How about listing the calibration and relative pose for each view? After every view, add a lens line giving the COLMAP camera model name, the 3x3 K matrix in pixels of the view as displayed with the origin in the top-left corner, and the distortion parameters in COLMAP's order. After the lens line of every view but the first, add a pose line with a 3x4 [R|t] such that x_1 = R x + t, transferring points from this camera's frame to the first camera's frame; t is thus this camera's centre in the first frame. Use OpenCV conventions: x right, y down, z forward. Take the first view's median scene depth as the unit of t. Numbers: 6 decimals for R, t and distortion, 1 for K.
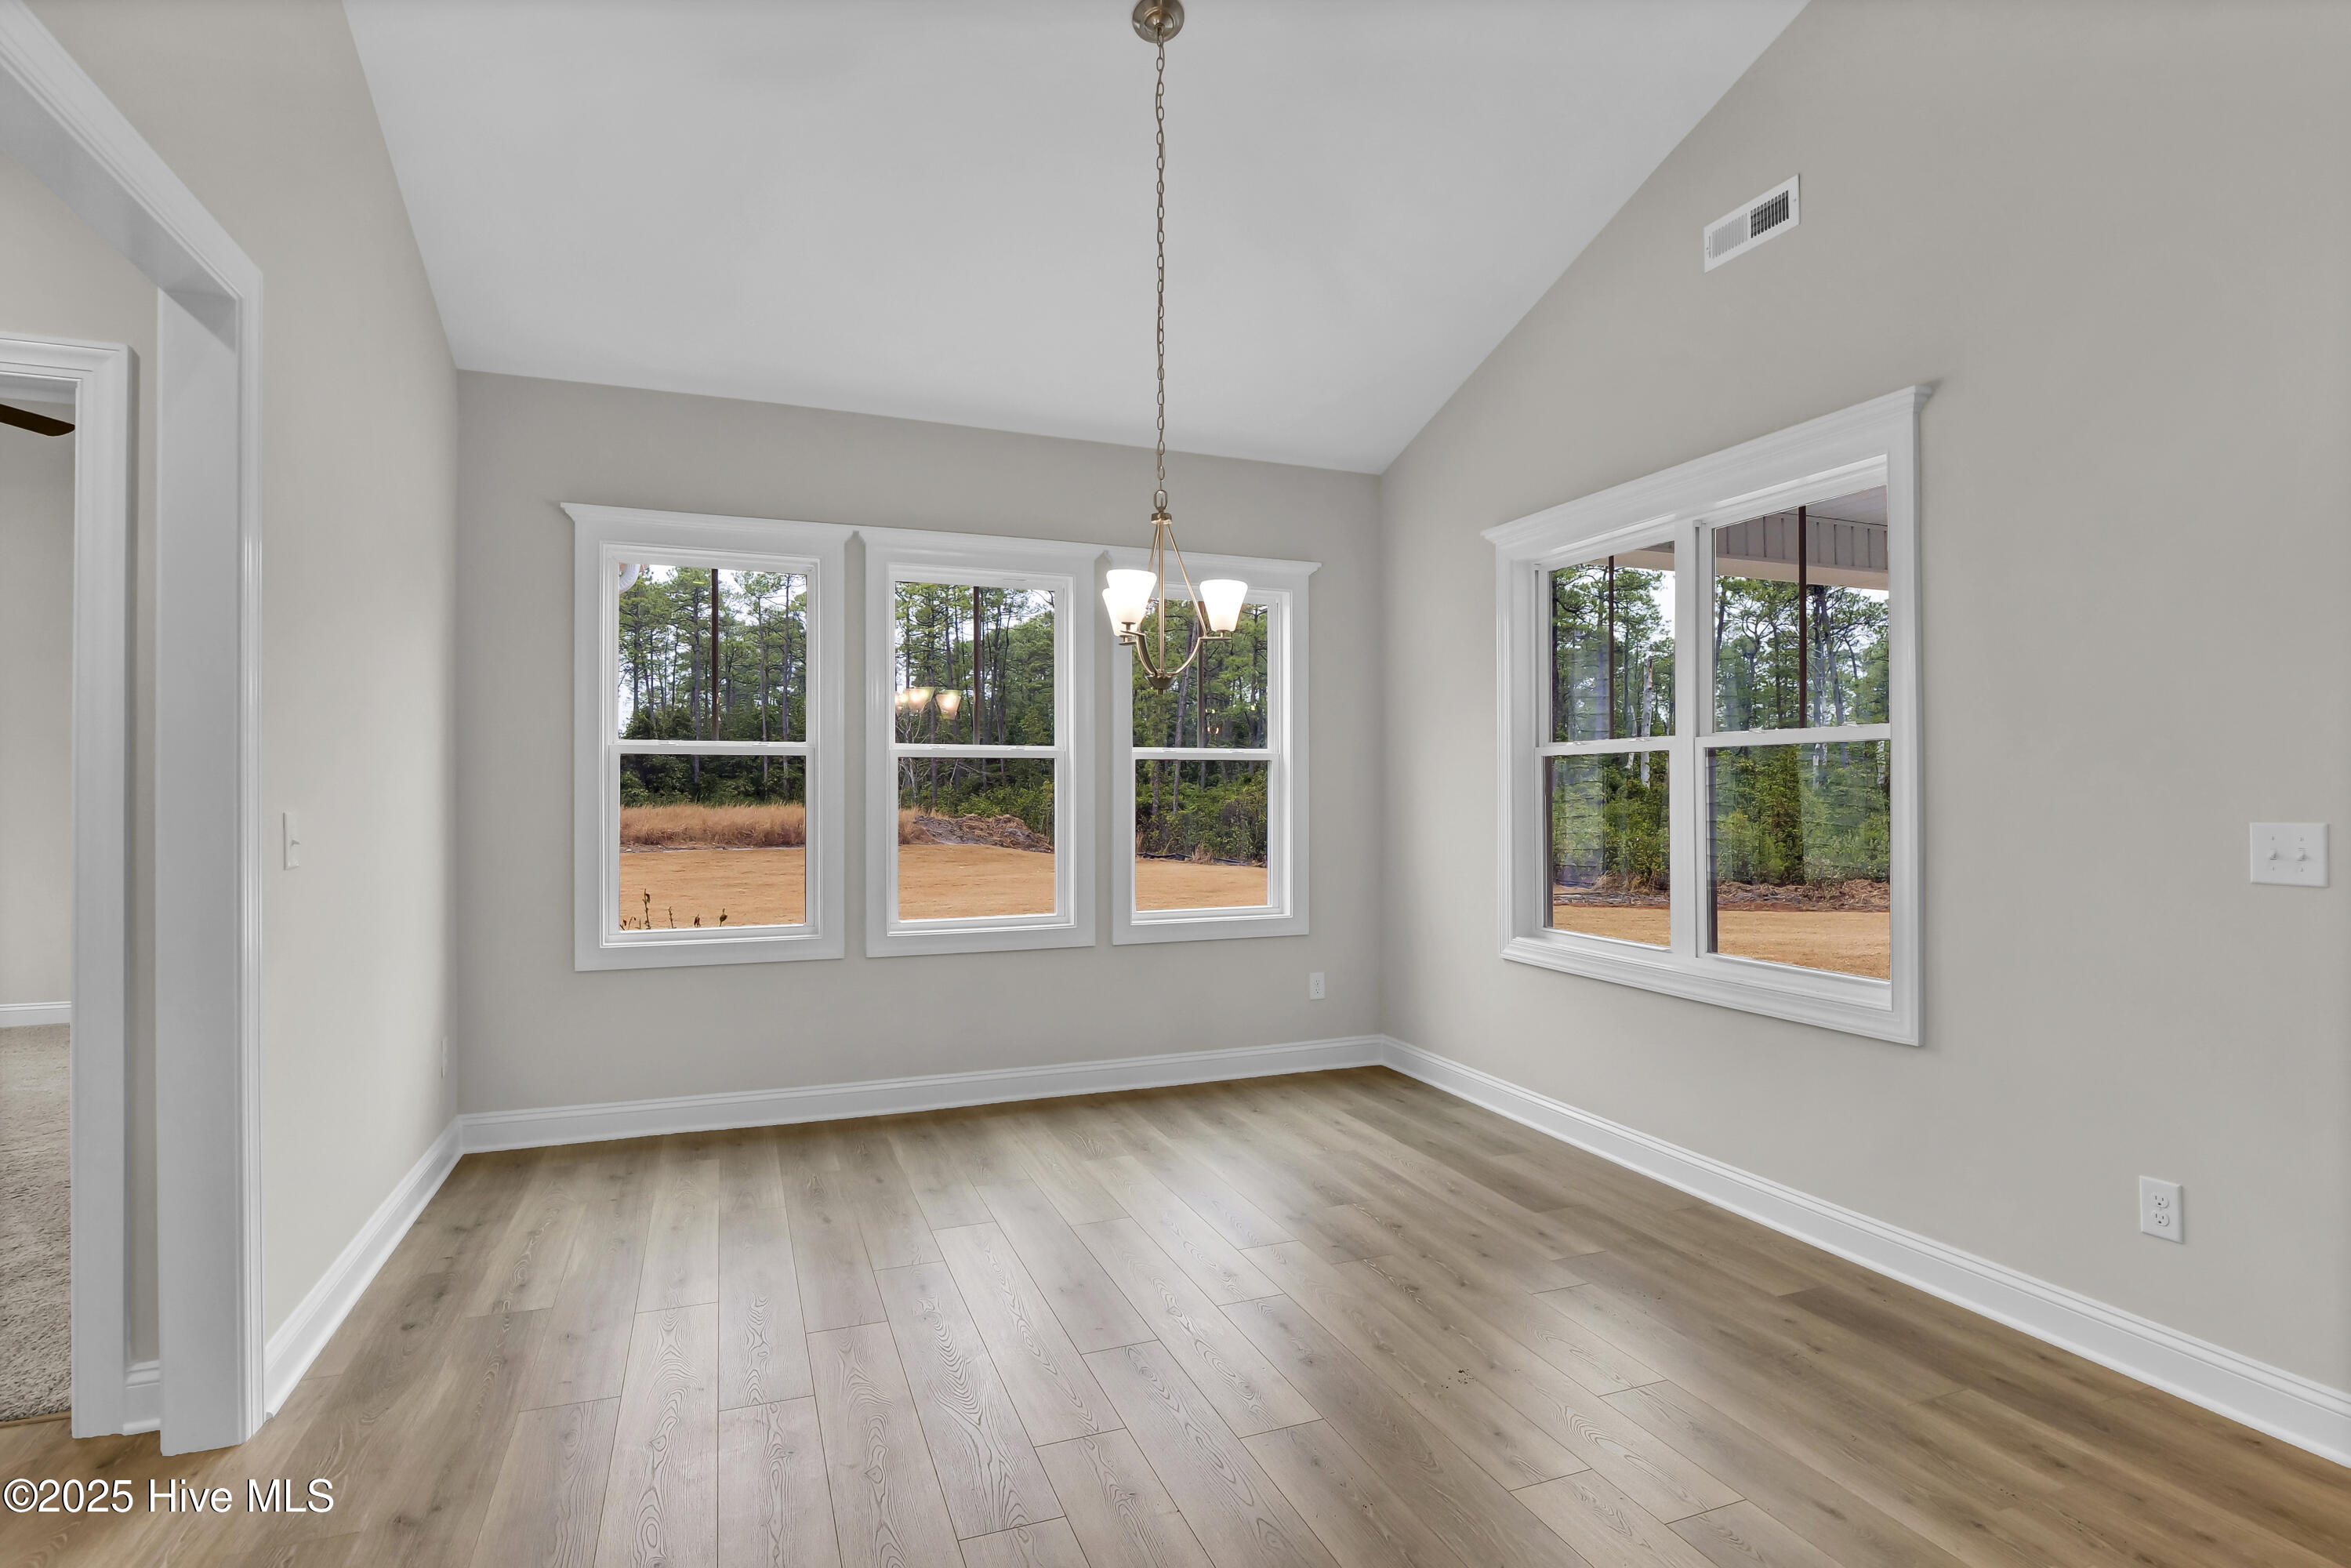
lens RADIAL K [[1180.3, 0, 1187.0], [0, 1180.3, 779.4], [0, 0, 1]] dist [-0.005587, -0.002007]
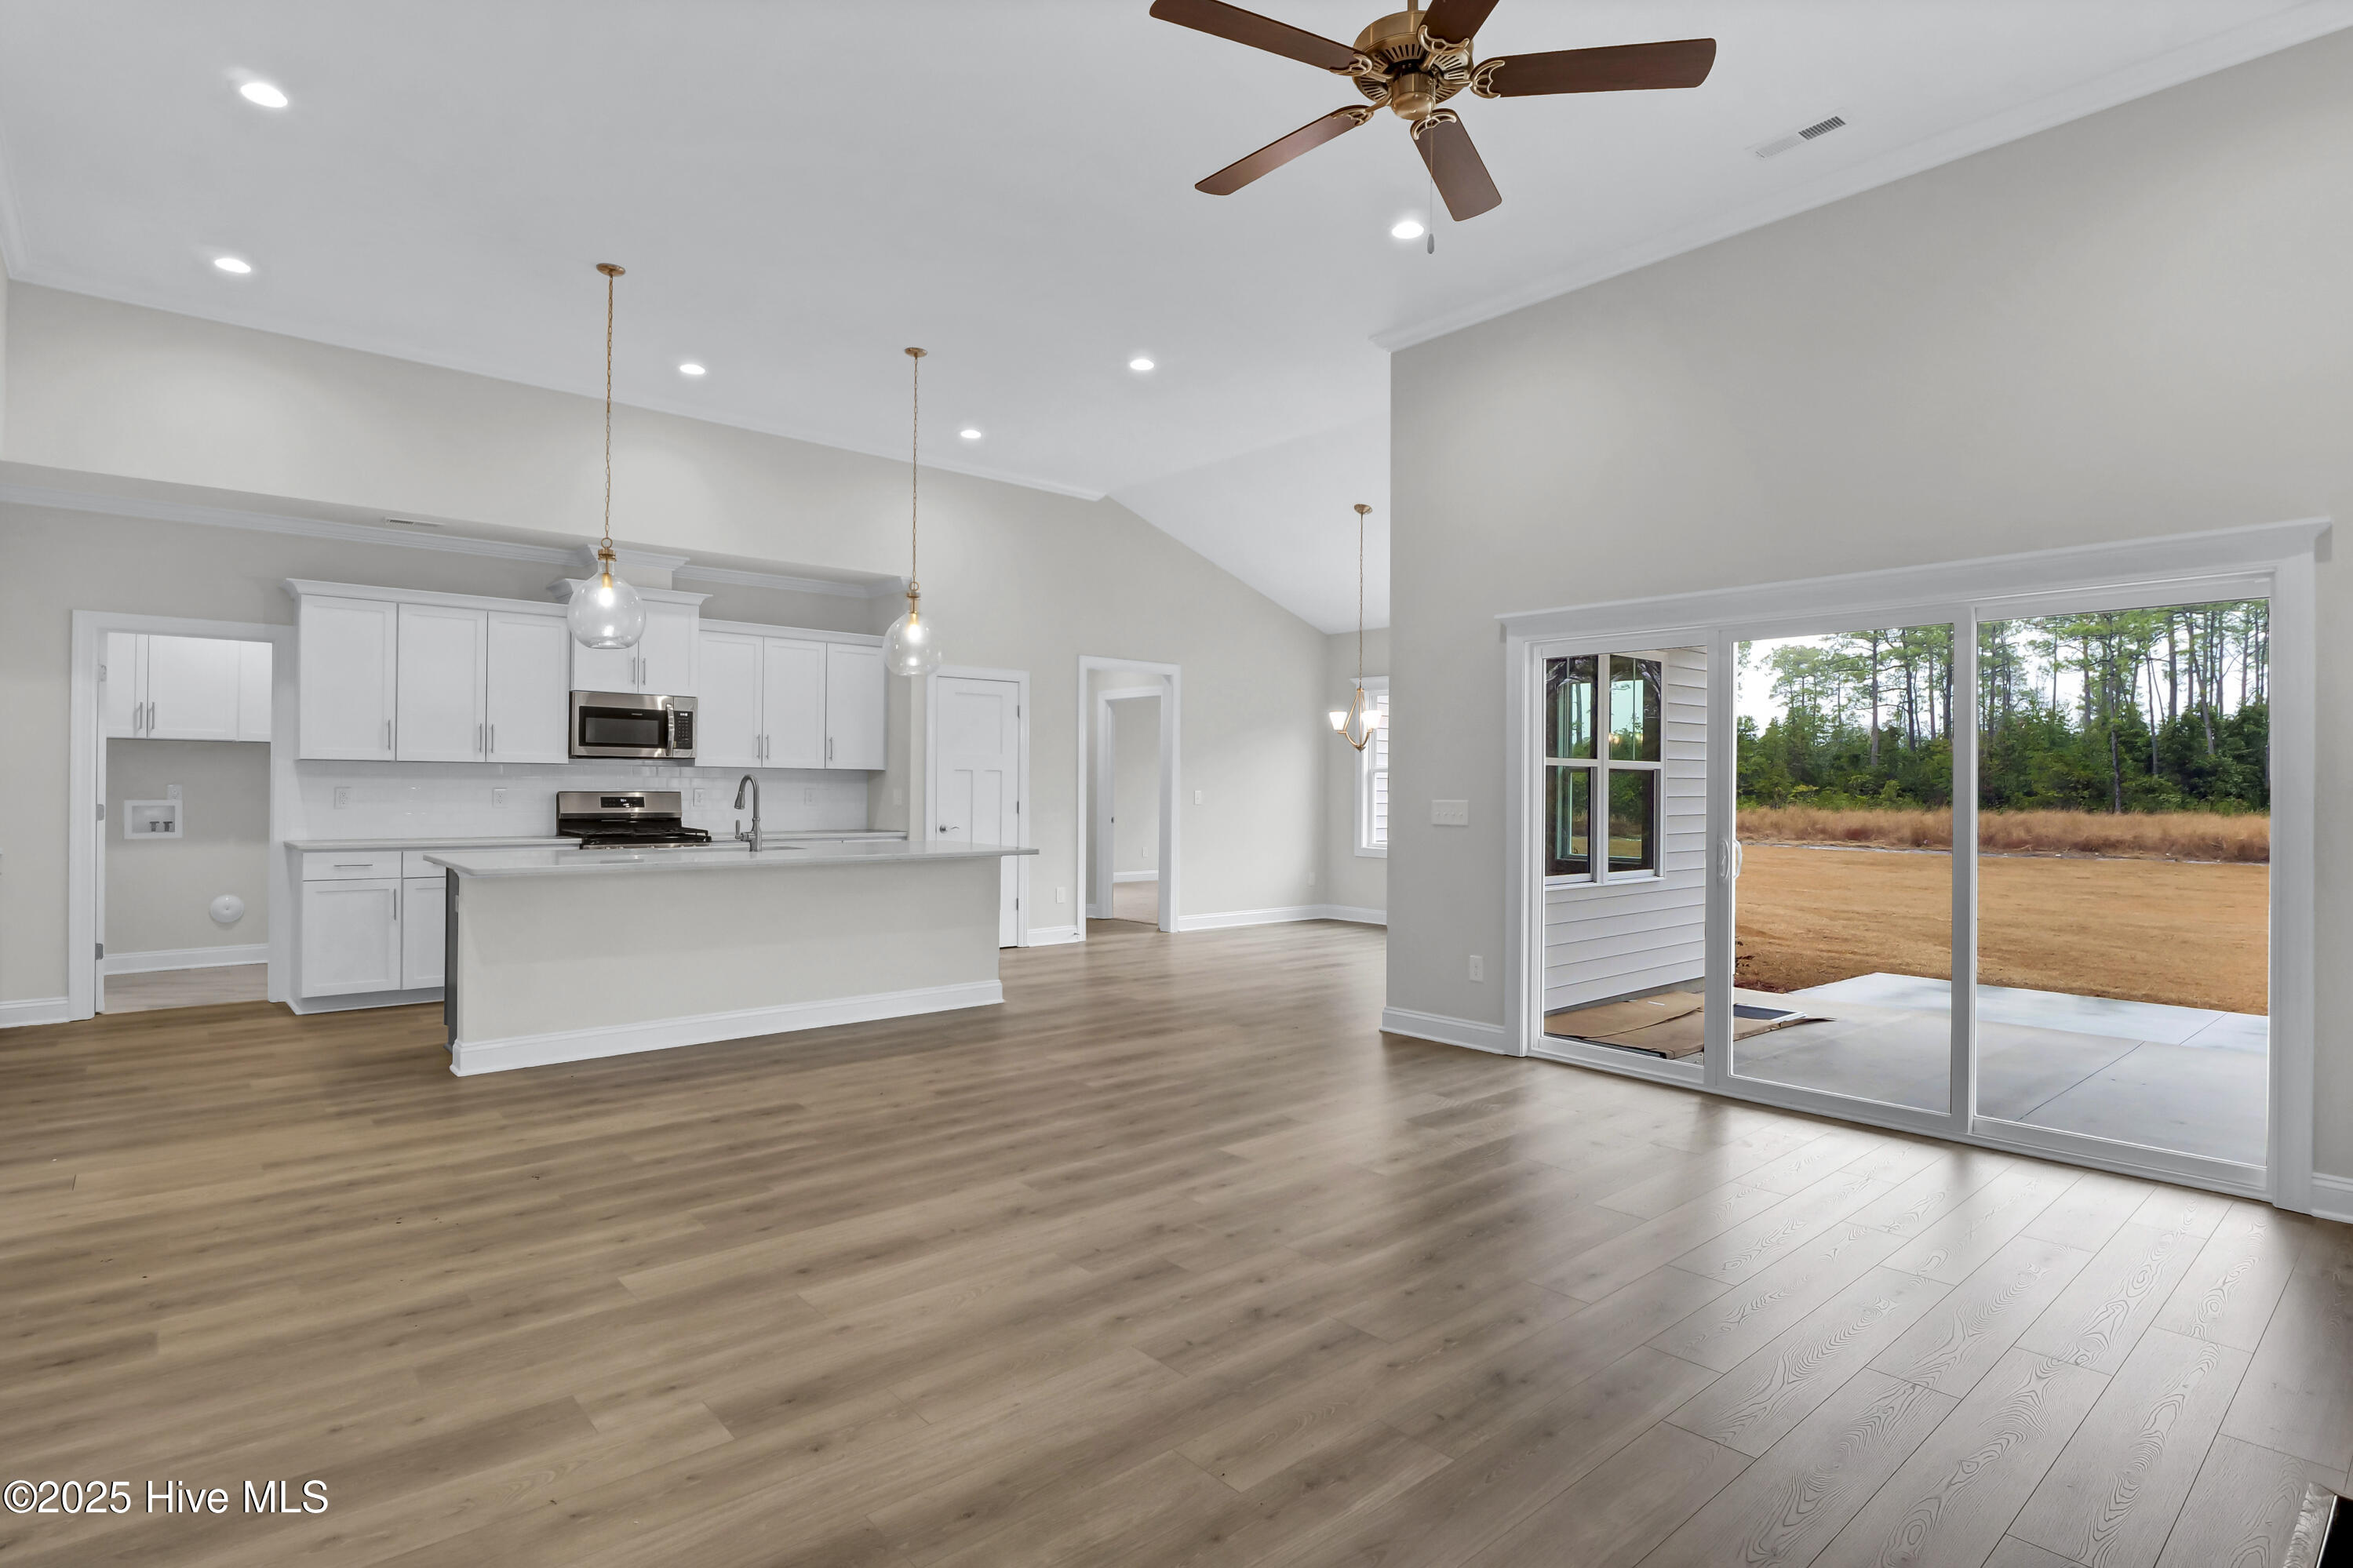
lens RADIAL K [[1181.1, 0, 1188.0], [0, 1181.1, 779.4], [0, 0, 1]] dist [-0.005587, -0.002007]
pose [[0.339319, 0.001102, -0.940671, 1.577053], [-0.003140, 0.999995, 0.000039, -0.004007], [0.940666, 0.002941, 0.339321, -0.206713]]
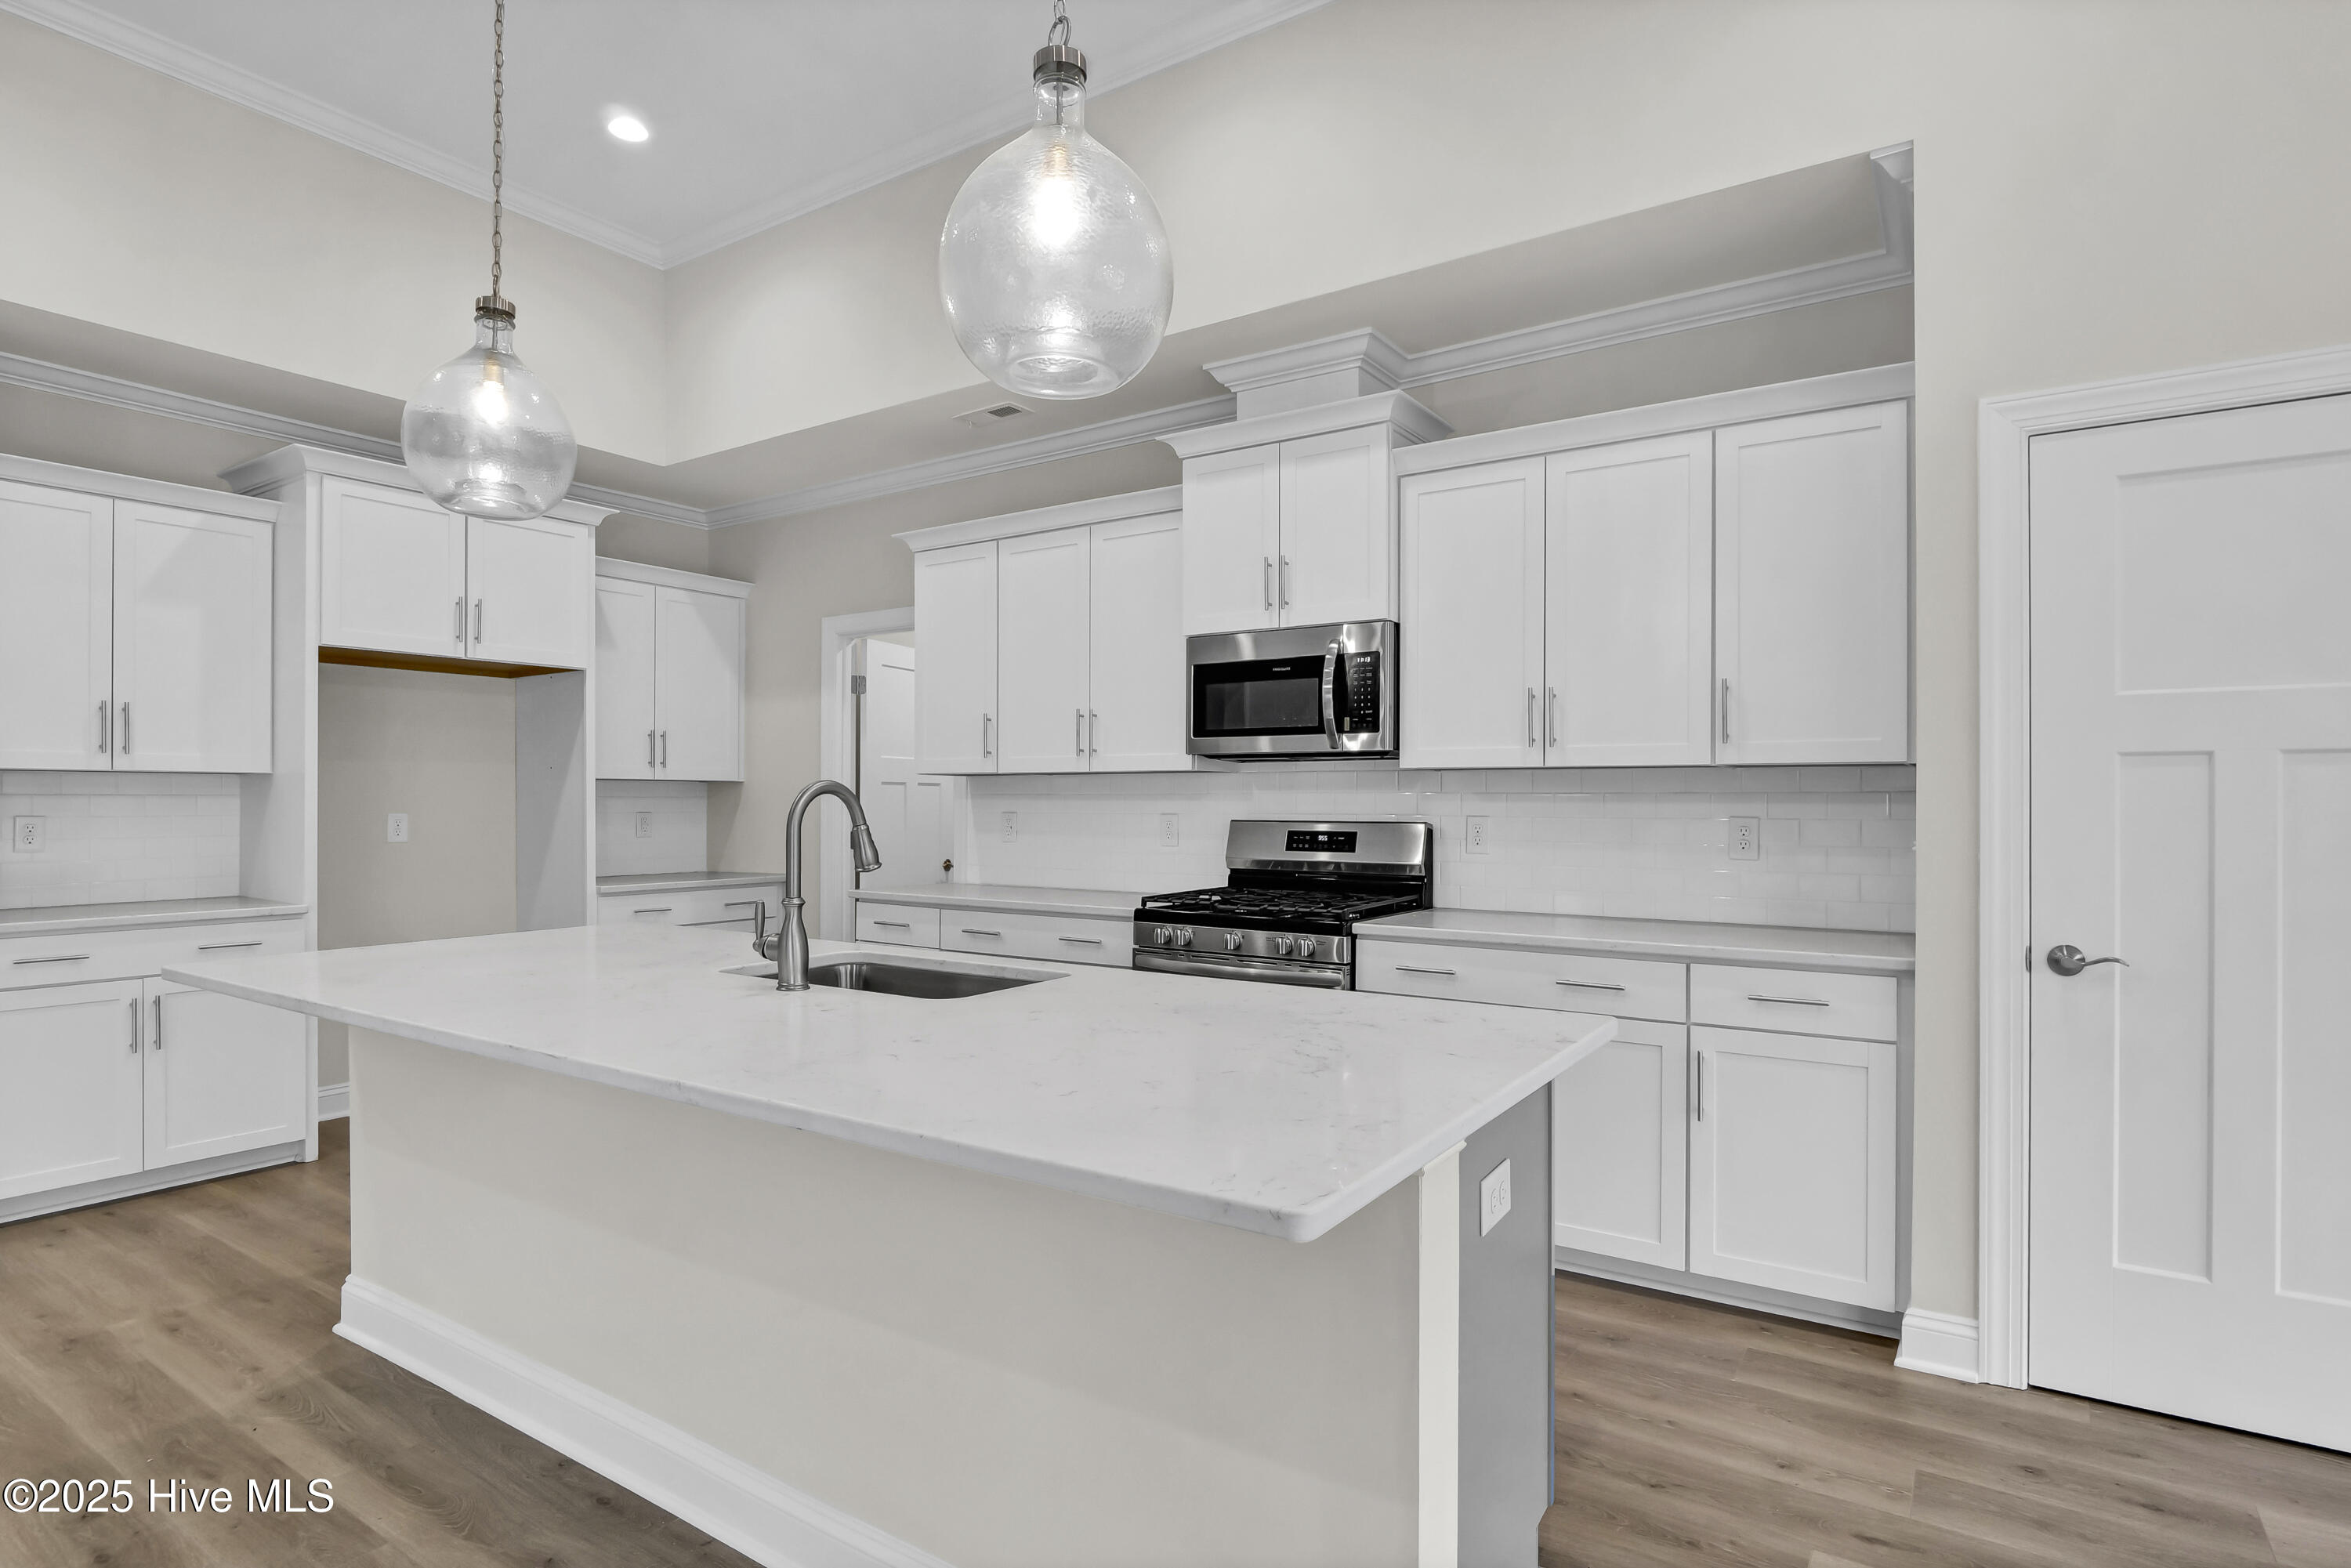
lens RADIAL K [[1203.3, 0, 1185.9], [0, 1203.3, 796.5], [0, 0, 1]] dist [-0.015334, -0.000256]
pose [[-0.817879, 0.001456, -0.575389, 0.388149], [0.005779, 0.999967, -0.005684, 0.001450], [0.575361, -0.007974, -0.817860, 0.252484]]
